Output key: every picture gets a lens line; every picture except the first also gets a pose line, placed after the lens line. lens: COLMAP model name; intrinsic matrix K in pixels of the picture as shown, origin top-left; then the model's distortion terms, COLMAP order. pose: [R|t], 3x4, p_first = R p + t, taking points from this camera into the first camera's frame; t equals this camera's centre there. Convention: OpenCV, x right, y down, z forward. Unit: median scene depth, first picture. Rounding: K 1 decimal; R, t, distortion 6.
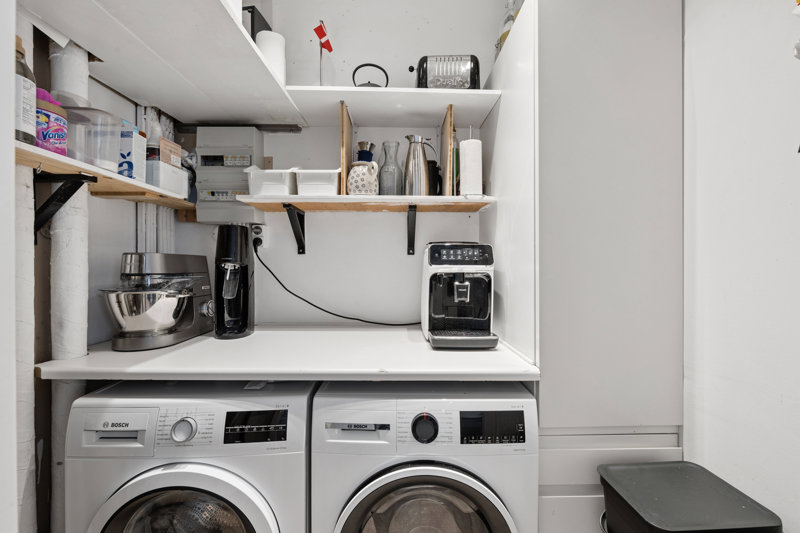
lens RADIAL K [[314.8, 0, 400.6], [0, 314.8, 271.9], [0, 0, 1]] dist [-0.000406, -0.000072]
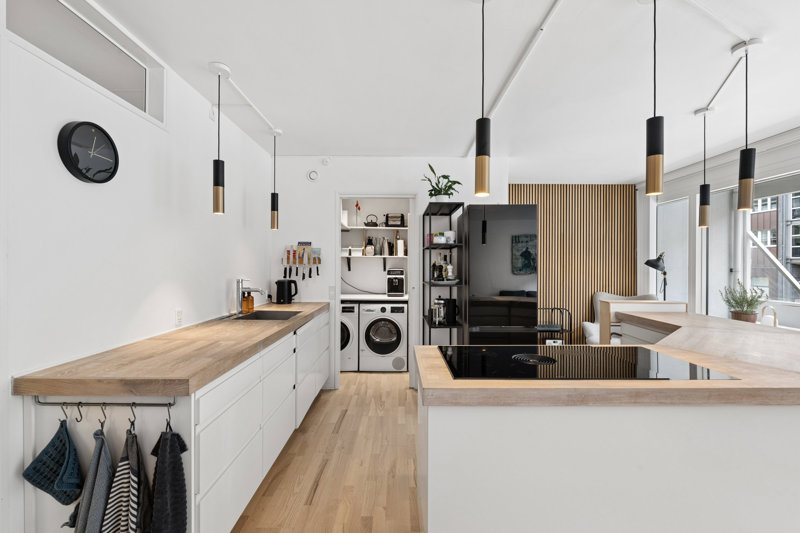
lens RADIAL K [[345.2, 0, 400.0], [0, 345.2, 266.5], [0, 0, 1]] dist [0.000597, 0.000049]
pose [[0.999938, -0.001275, -0.011061, 0.293974], [0.000995, 0.999679, -0.025322, -0.023263], [0.011090, 0.025309, 0.999618, -3.206348]]
